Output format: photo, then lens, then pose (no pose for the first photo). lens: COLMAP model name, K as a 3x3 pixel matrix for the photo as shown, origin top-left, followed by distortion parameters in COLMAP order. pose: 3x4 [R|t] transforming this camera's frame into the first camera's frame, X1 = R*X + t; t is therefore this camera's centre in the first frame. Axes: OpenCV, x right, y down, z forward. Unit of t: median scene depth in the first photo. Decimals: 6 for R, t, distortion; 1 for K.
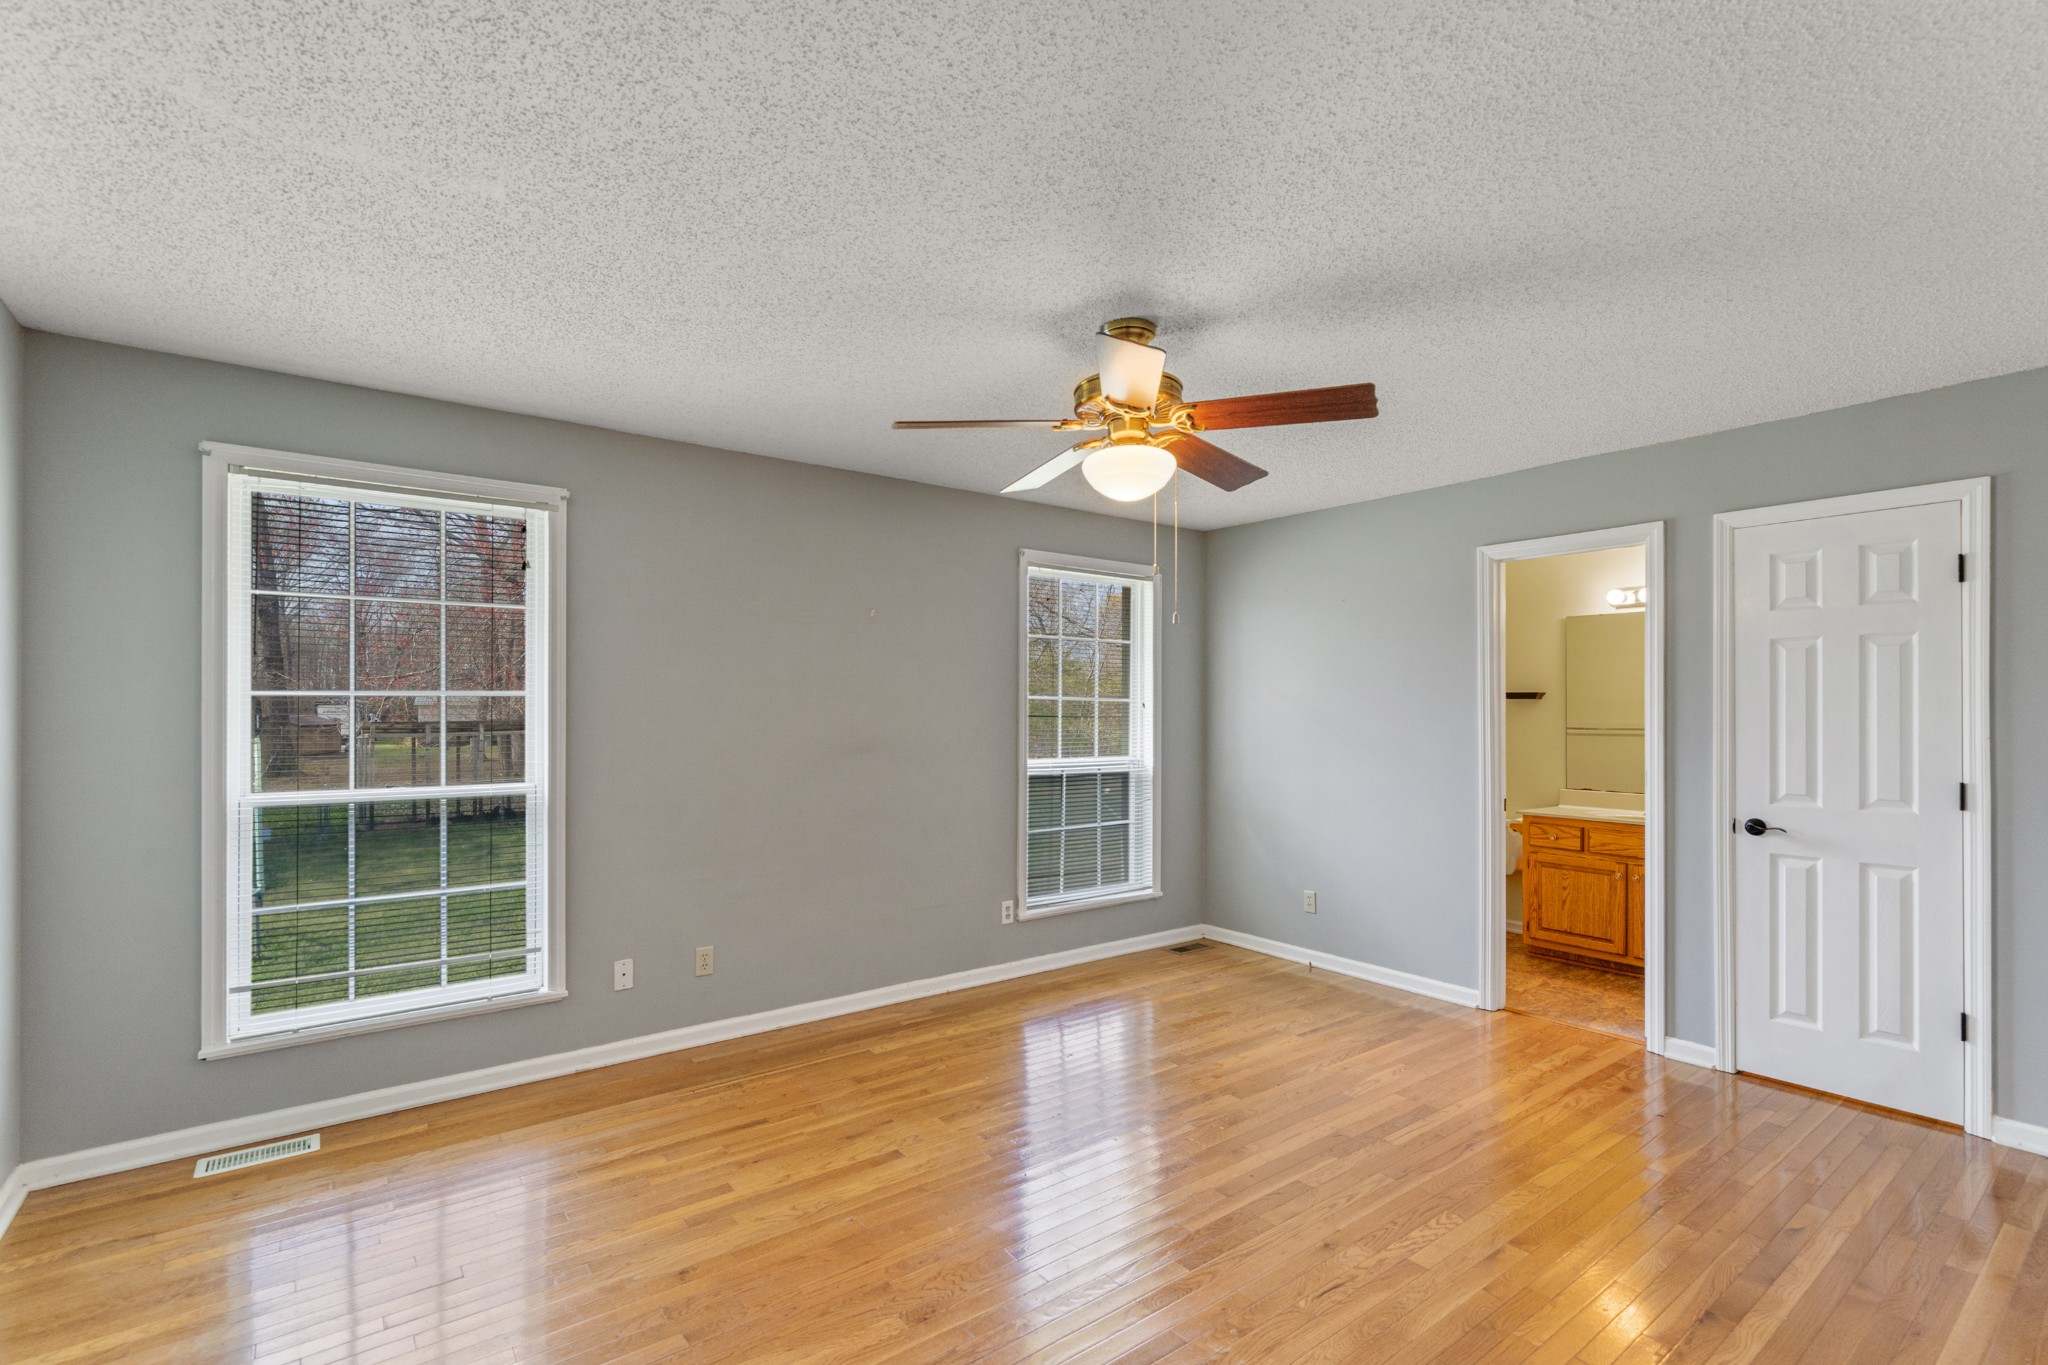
lens RADIAL K [[929.4, 0, 1026.6], [0, 929.4, 688.6], [0, 0, 1]] dist [0.000219, -0.000216]
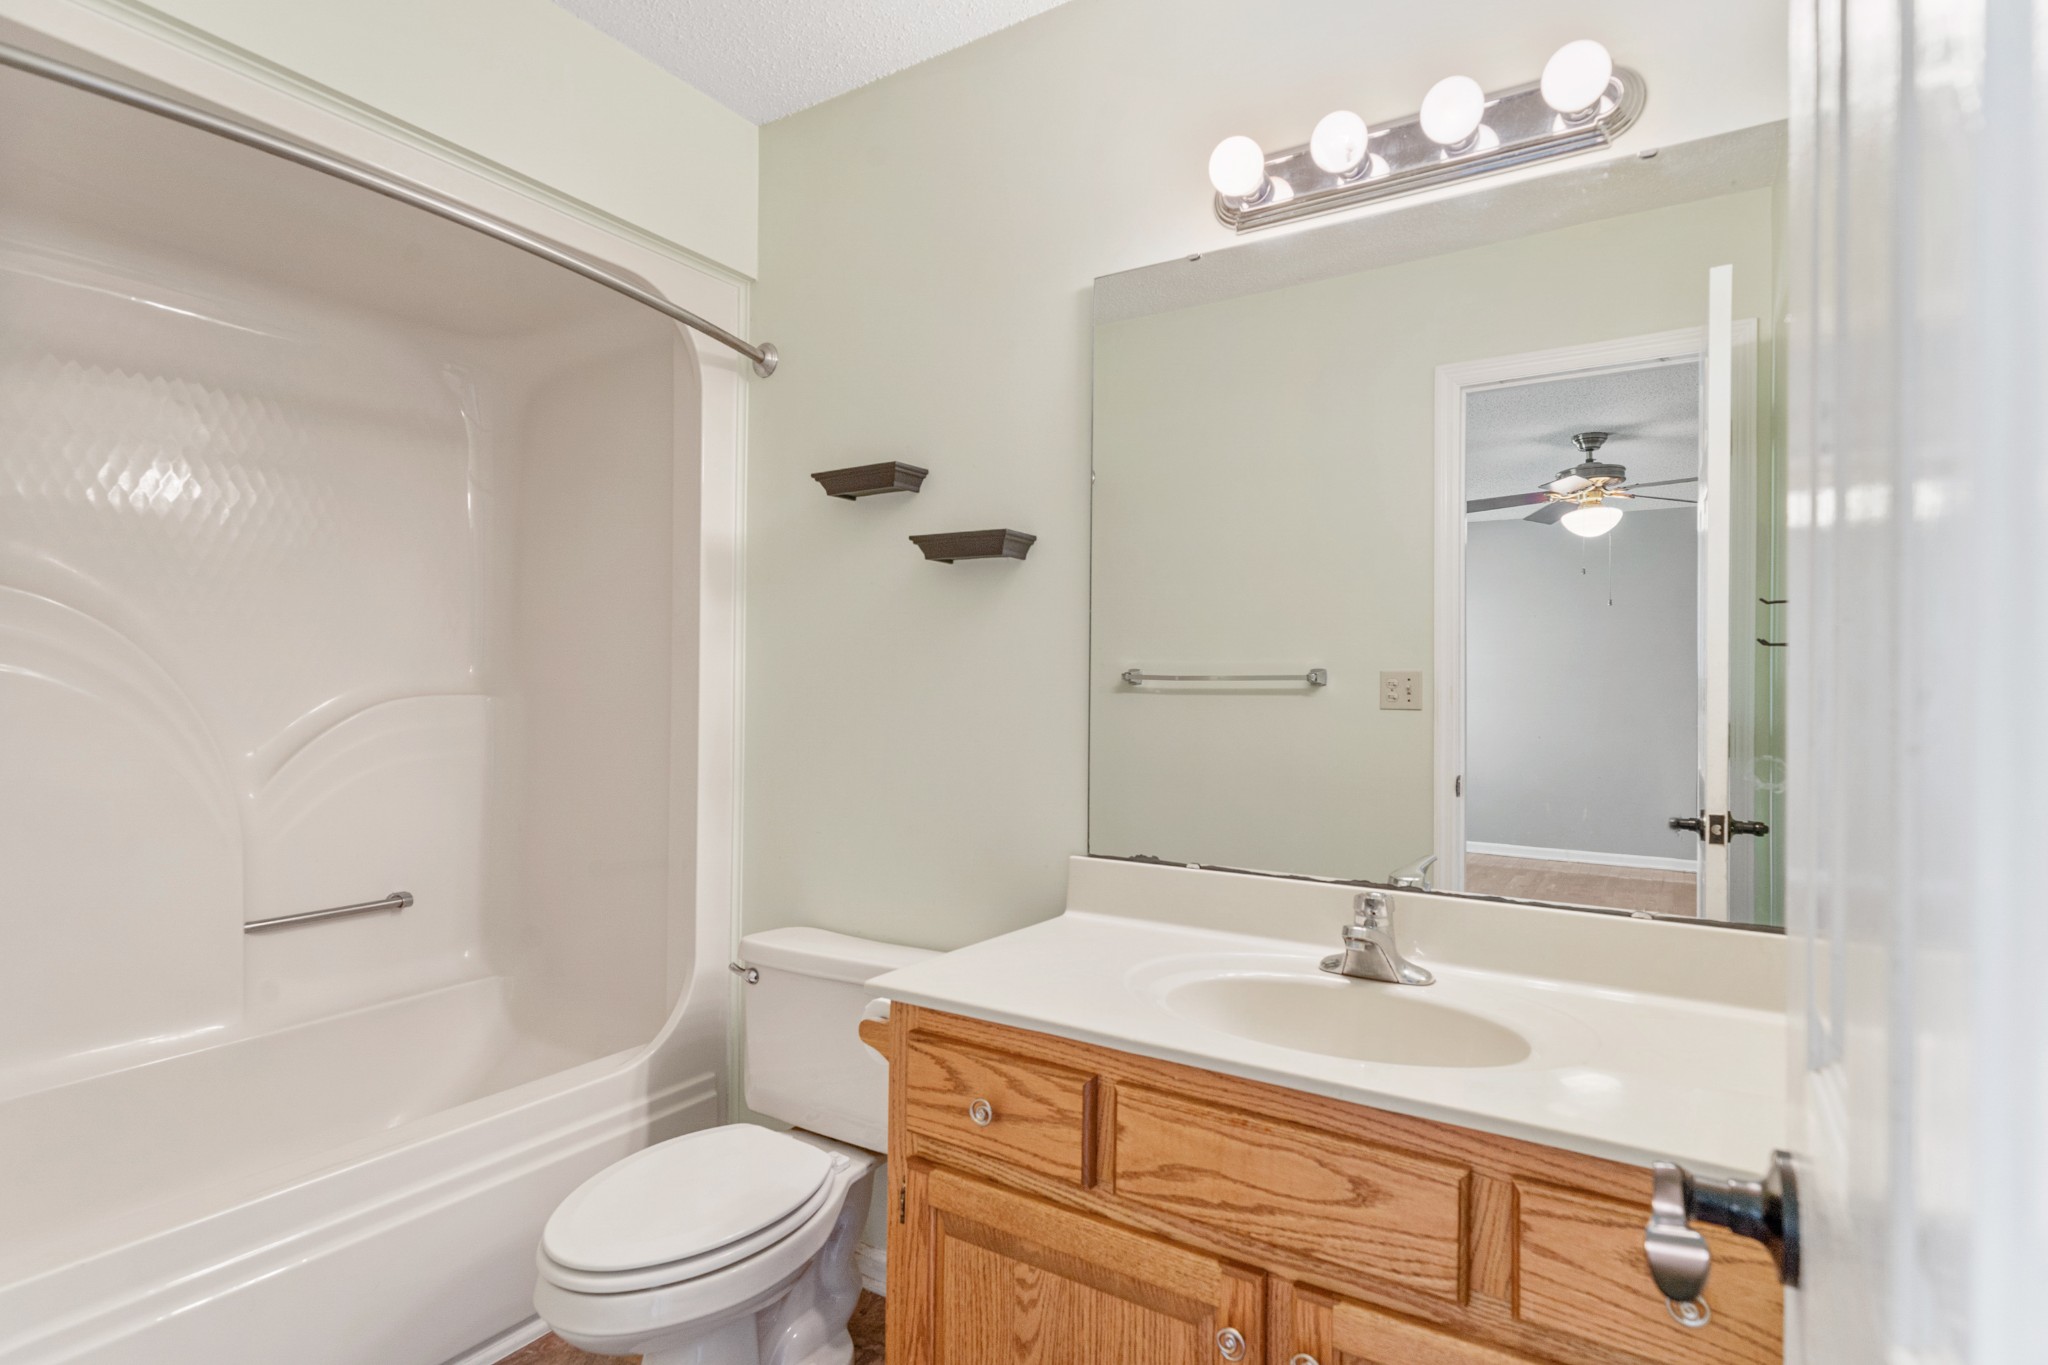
lens RADIAL K [[929.4, 0, 1026.6], [0, 929.4, 688.6], [0, 0, 1]] dist [0.000219, -0.000216]
pose [[0.949237, 0.011571, 0.314350, 0.509289], [-0.012251, 0.999925, 0.000187, 0.058519], [-0.314324, -0.004028, 0.949307, 0.791190]]
